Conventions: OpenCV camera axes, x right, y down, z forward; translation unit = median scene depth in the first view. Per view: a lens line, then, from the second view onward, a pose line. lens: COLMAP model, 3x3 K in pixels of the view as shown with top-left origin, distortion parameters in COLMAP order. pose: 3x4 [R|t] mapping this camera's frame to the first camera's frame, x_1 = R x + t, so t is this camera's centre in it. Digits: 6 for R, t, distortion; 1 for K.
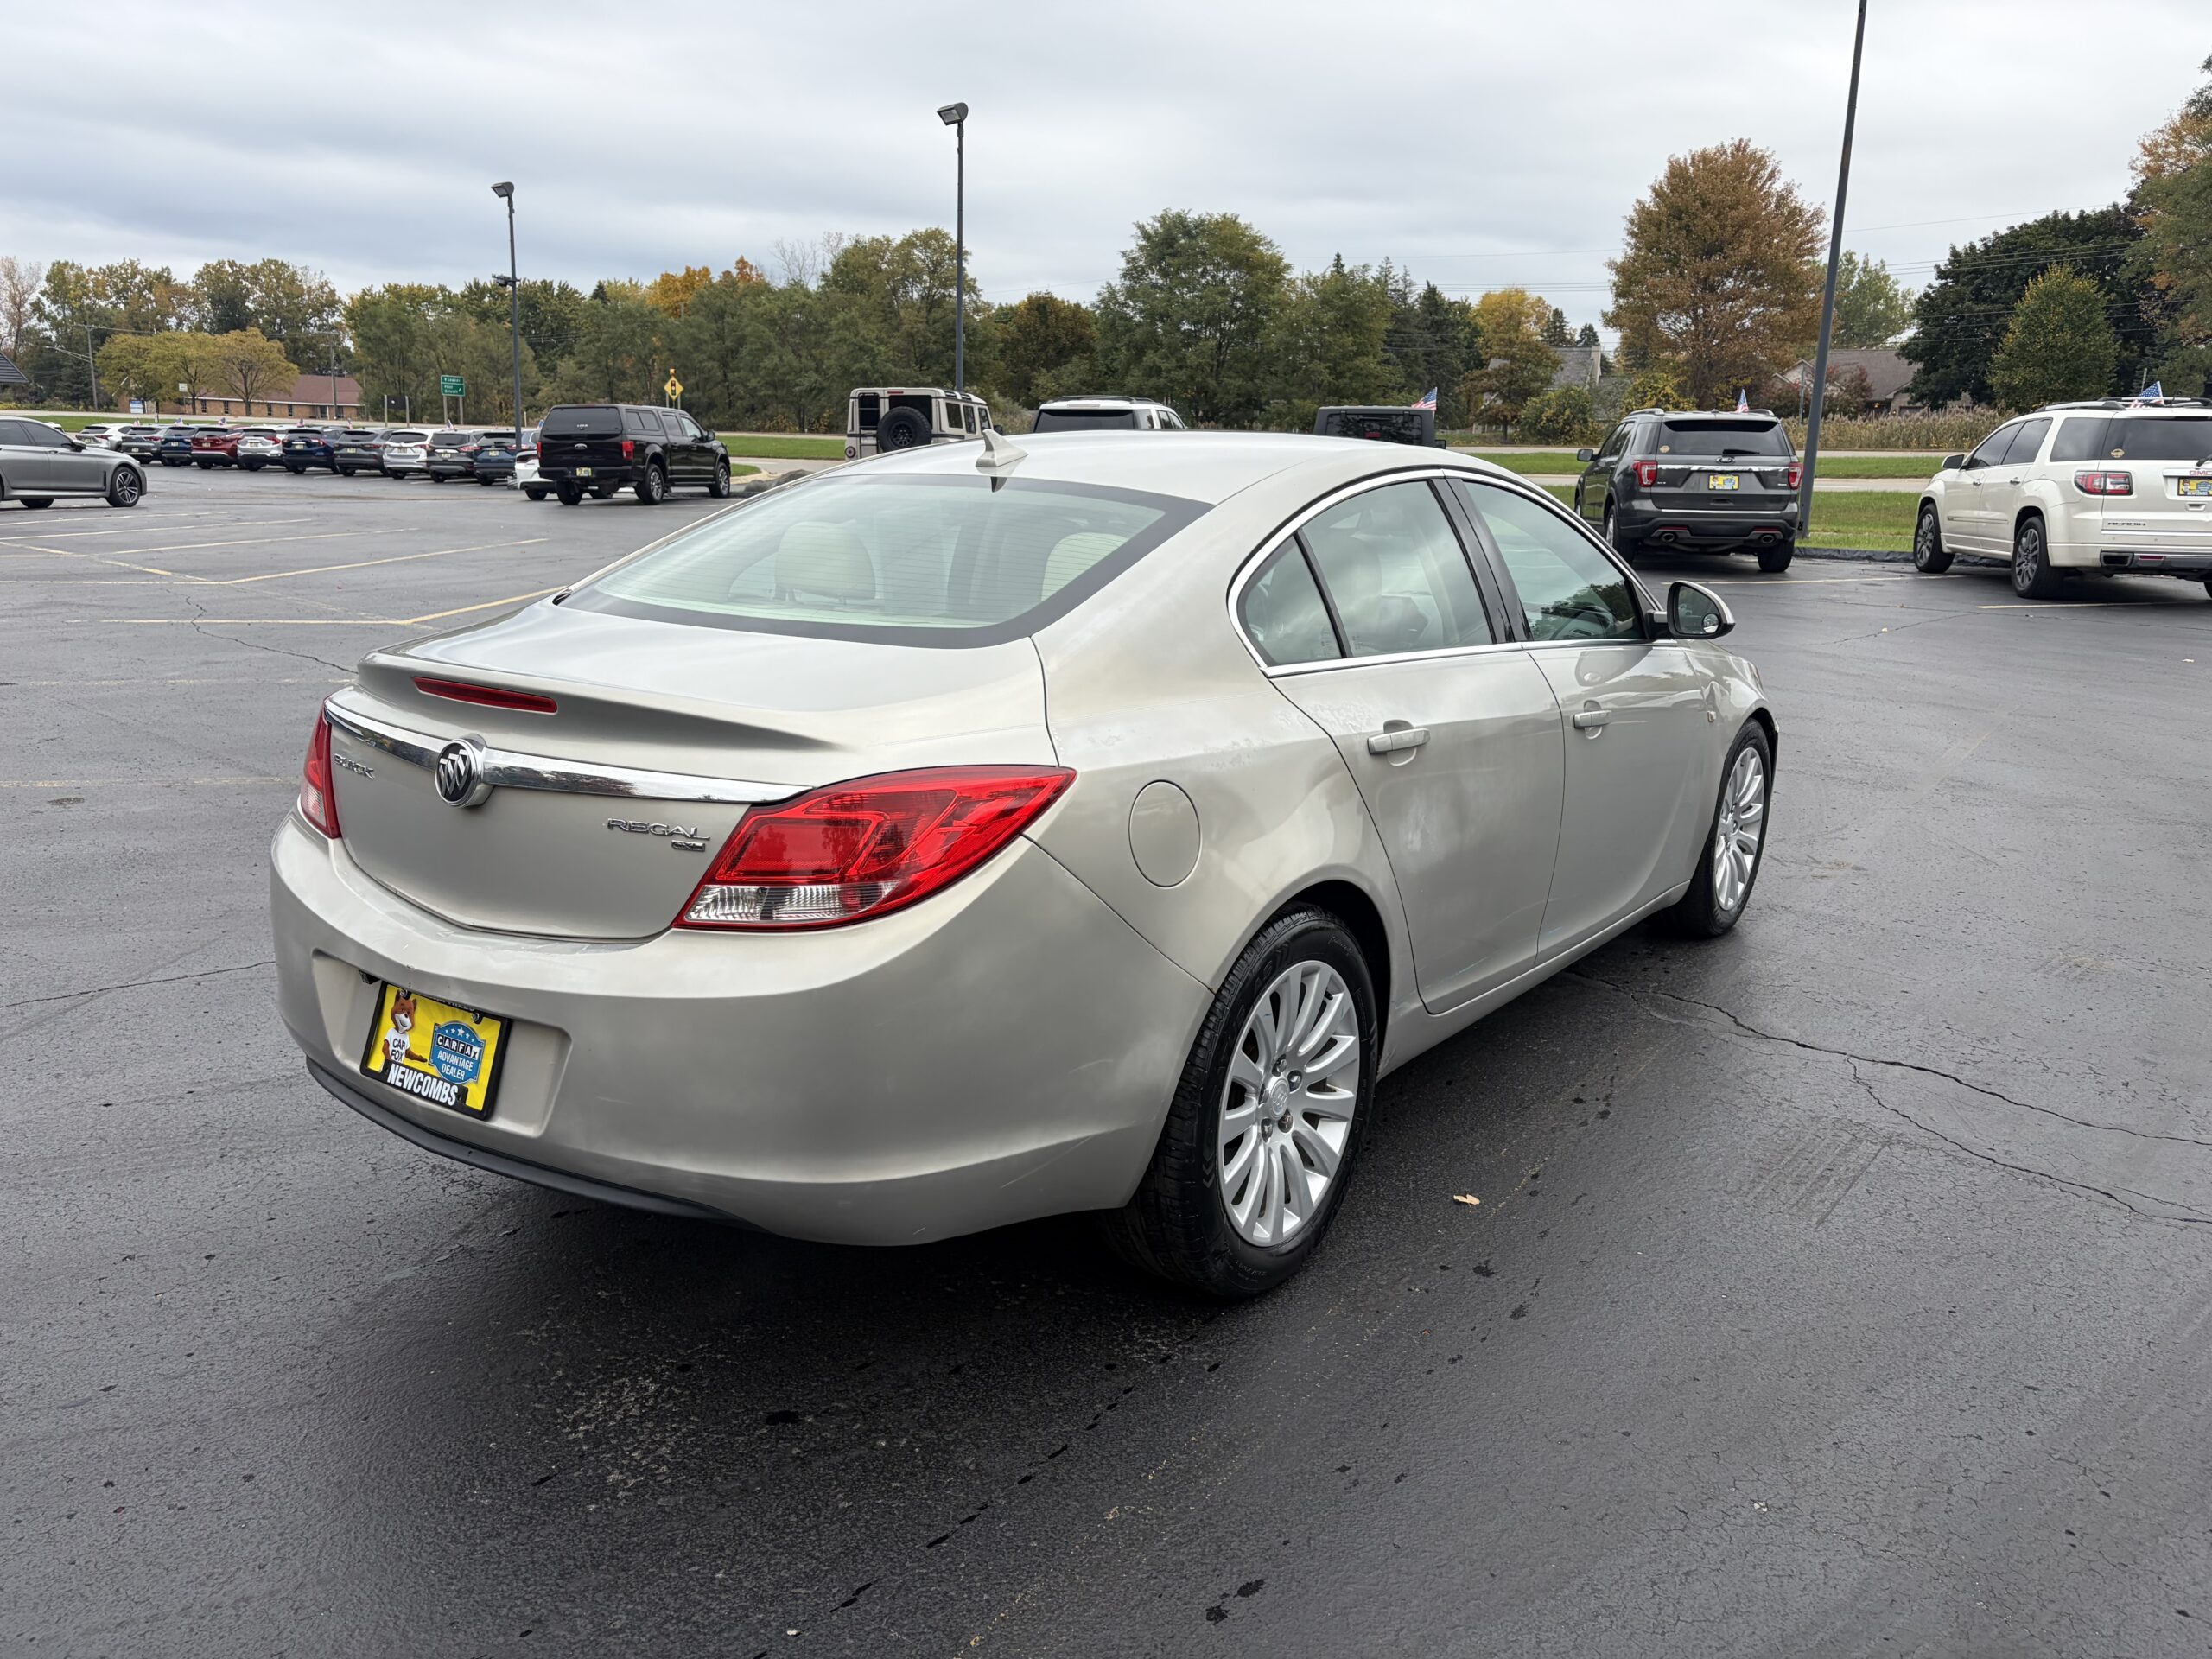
lens RADIAL K [[1682.6, 0, 1106.0], [0, 1682.6, 829.5], [0, 0, 1]] dist [-0.000457, -0.000365]
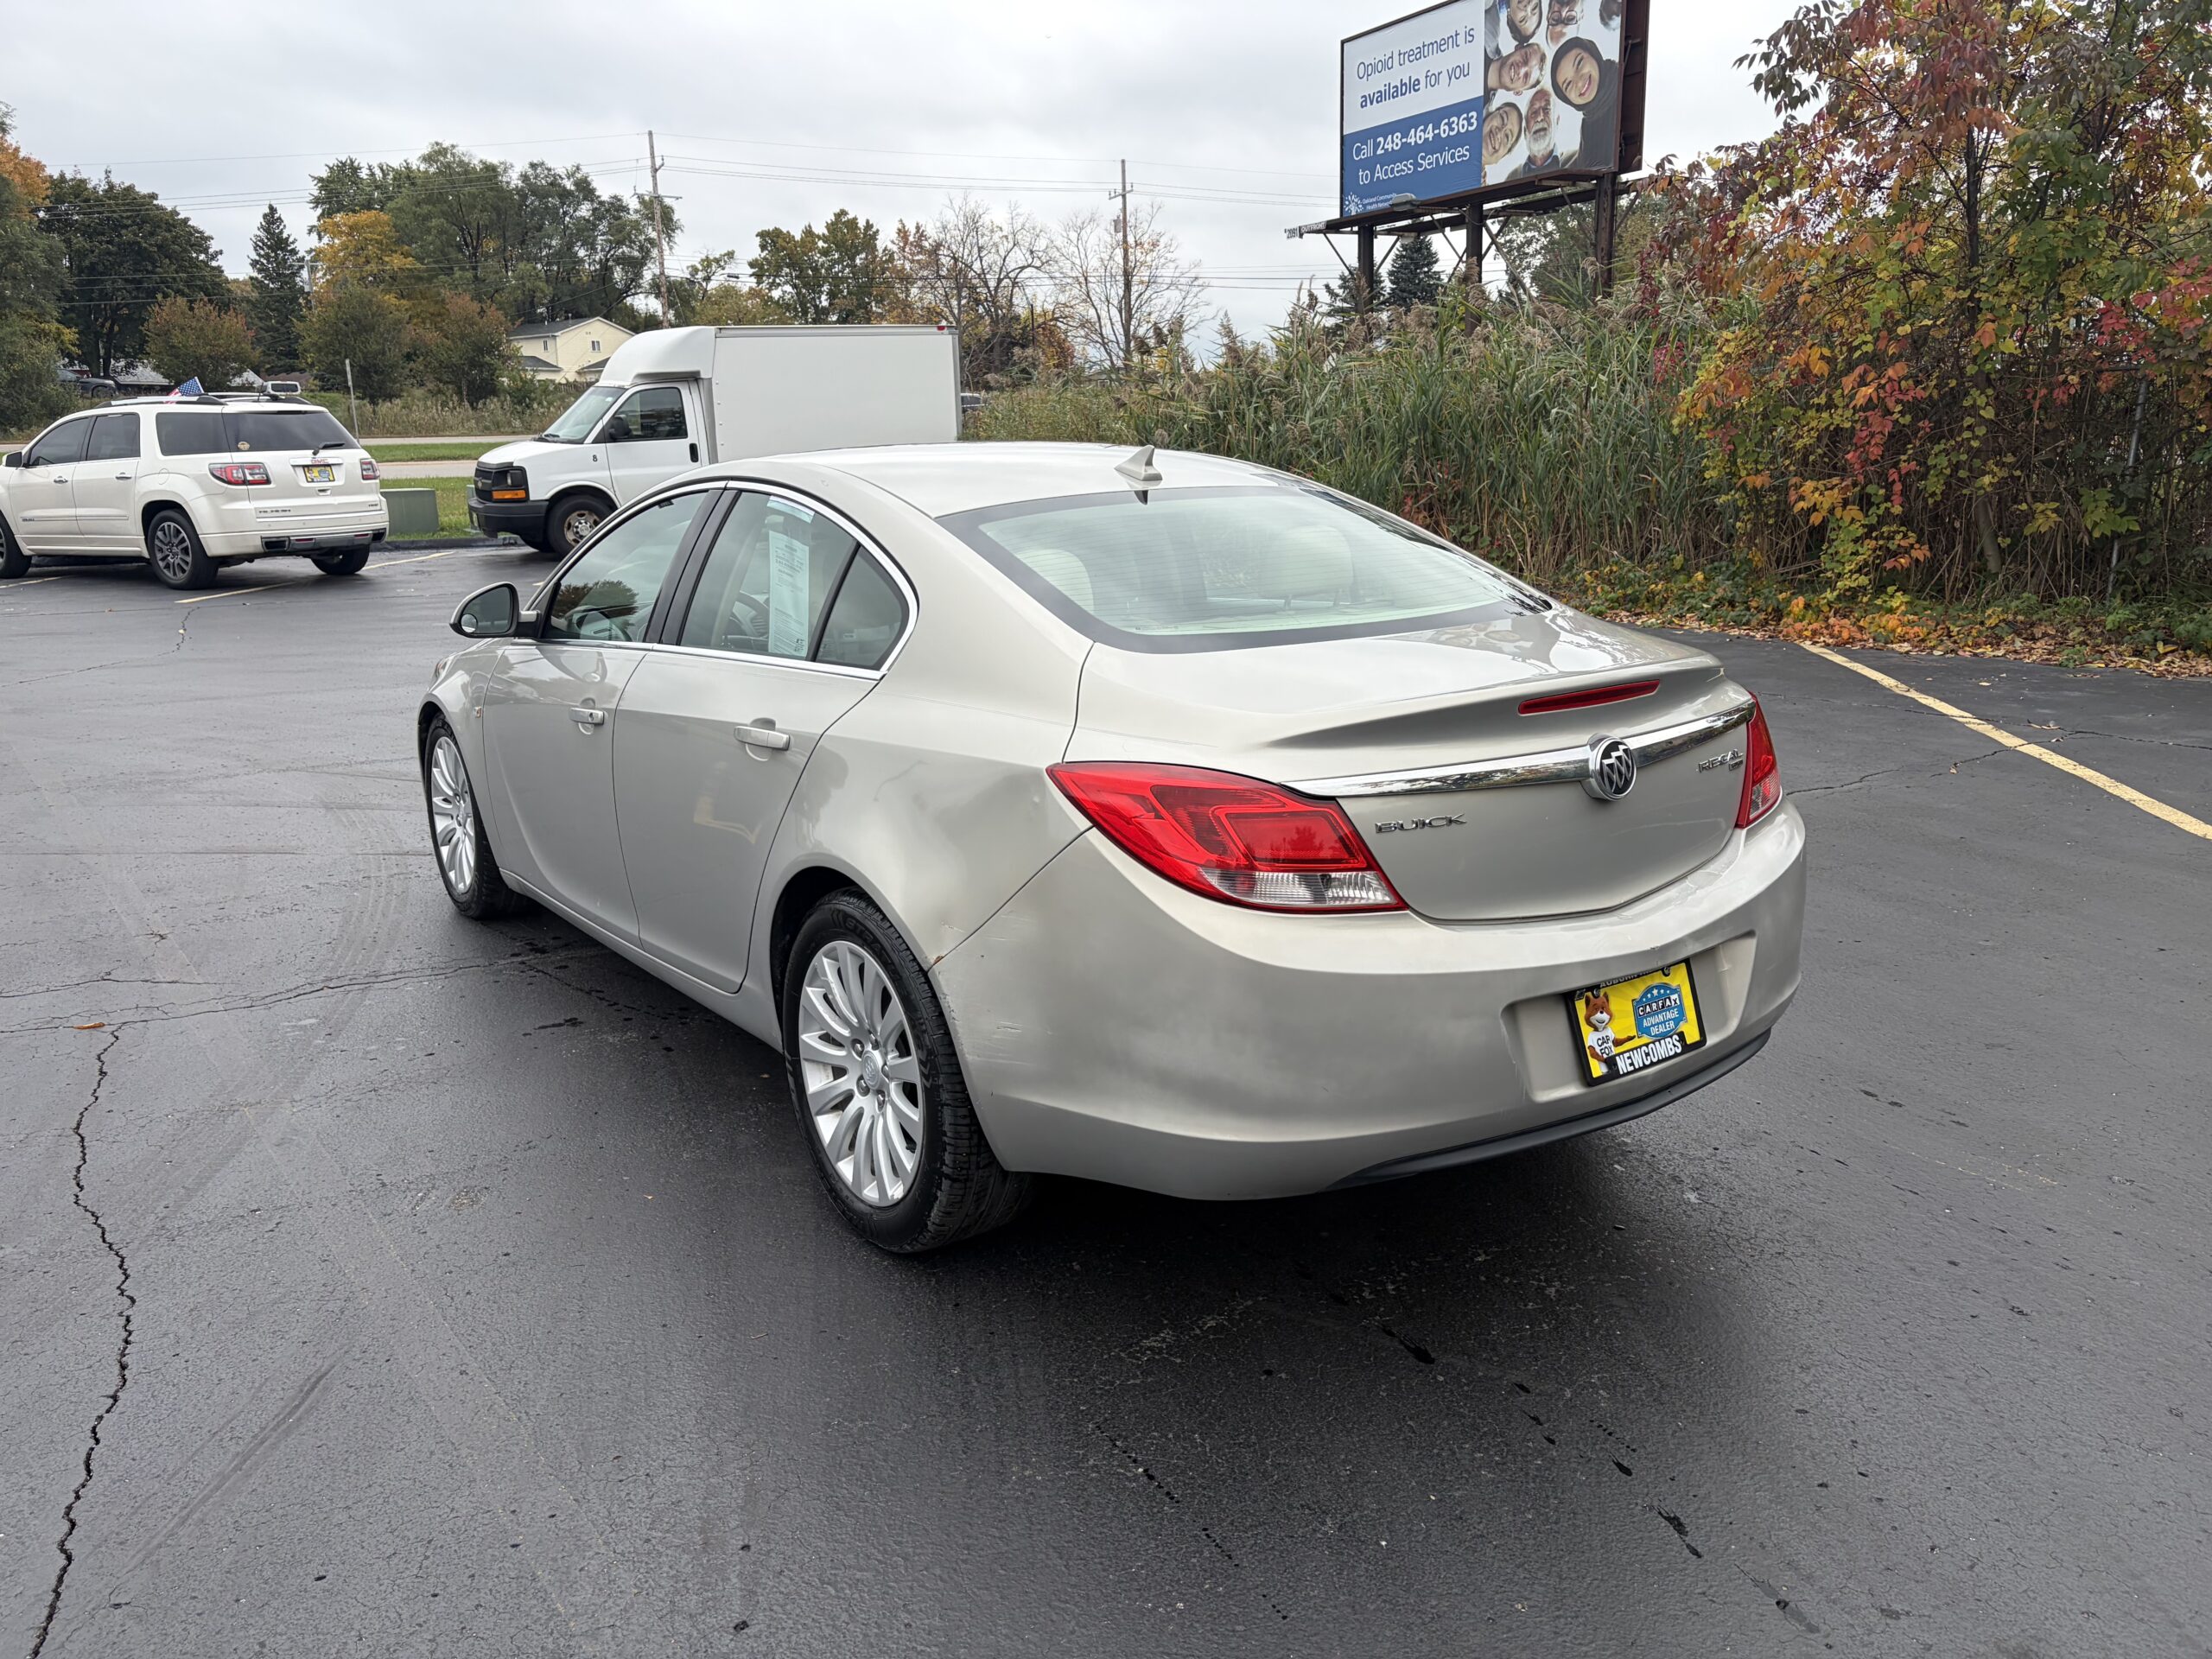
lens RADIAL K [[1682.6, 0, 1106.0], [0, 1682.6, 829.5], [0, 0, 1]] dist [-0.000457, -0.000365]
pose [[0.319775, -0.233503, 0.918270, -1.453574], [0.227655, 0.959702, 0.164760, -0.242094], [-0.919737, 0.156363, 0.360047, 0.890262]]
